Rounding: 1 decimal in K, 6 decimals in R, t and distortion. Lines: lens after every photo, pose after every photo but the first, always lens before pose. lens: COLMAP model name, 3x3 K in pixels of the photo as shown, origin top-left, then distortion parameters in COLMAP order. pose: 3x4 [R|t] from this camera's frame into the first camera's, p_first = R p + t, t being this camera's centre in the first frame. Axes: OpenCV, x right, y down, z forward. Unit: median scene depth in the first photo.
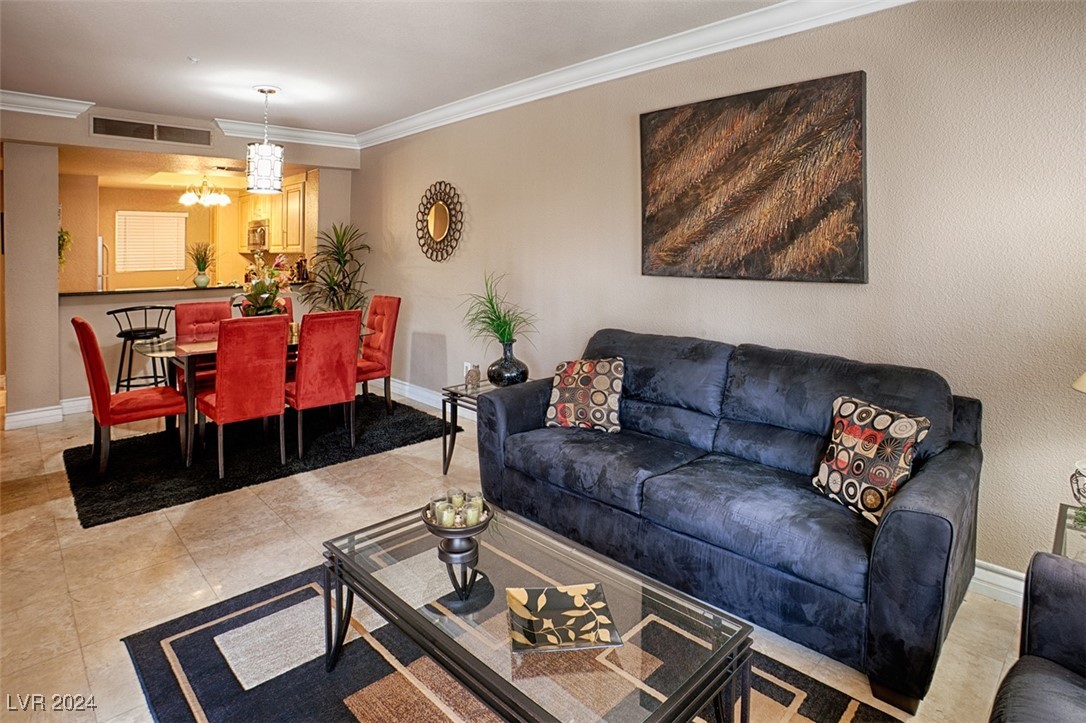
lens RADIAL K [[590.6, 0, 541.6], [0, 590.6, 275.8], [0, 0, 1]] dist [-0.028934, 0.001291]
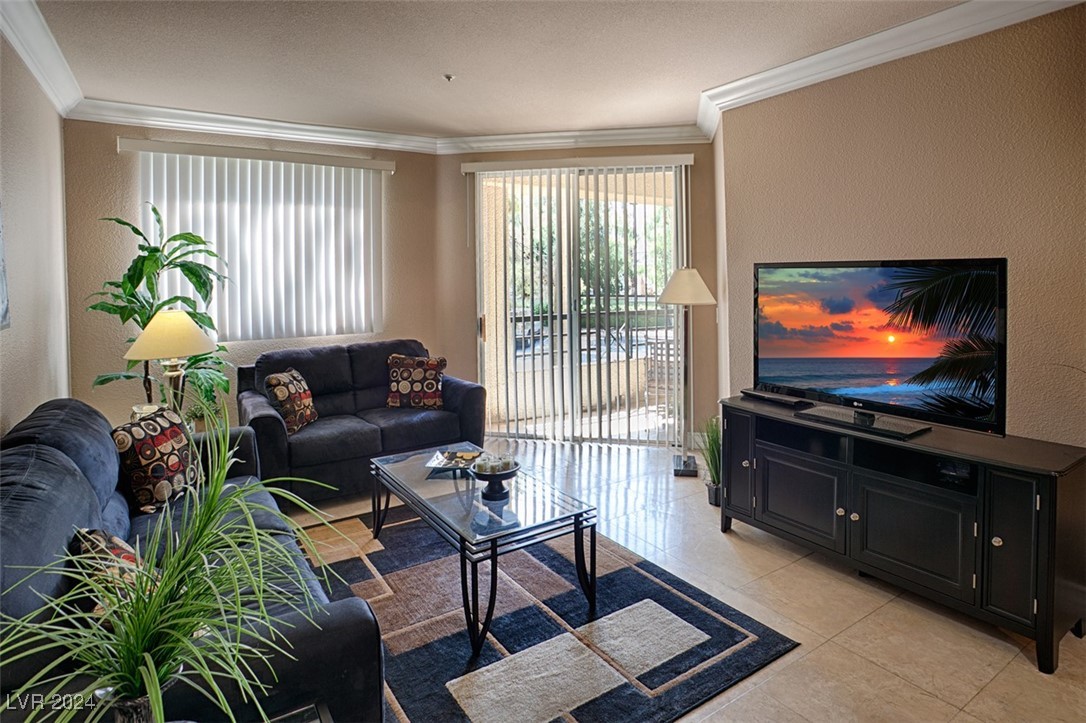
lens RADIAL K [[590.6, 0, 541.6], [0, 590.6, 275.8], [0, 0, 1]] dist [-0.028934, 0.001291]
pose [[-0.987440, 0.016955, 0.157085, -0.187238], [0.027234, 0.997609, 0.063515, -0.054691], [-0.155633, 0.066995, -0.985541, 0.890552]]
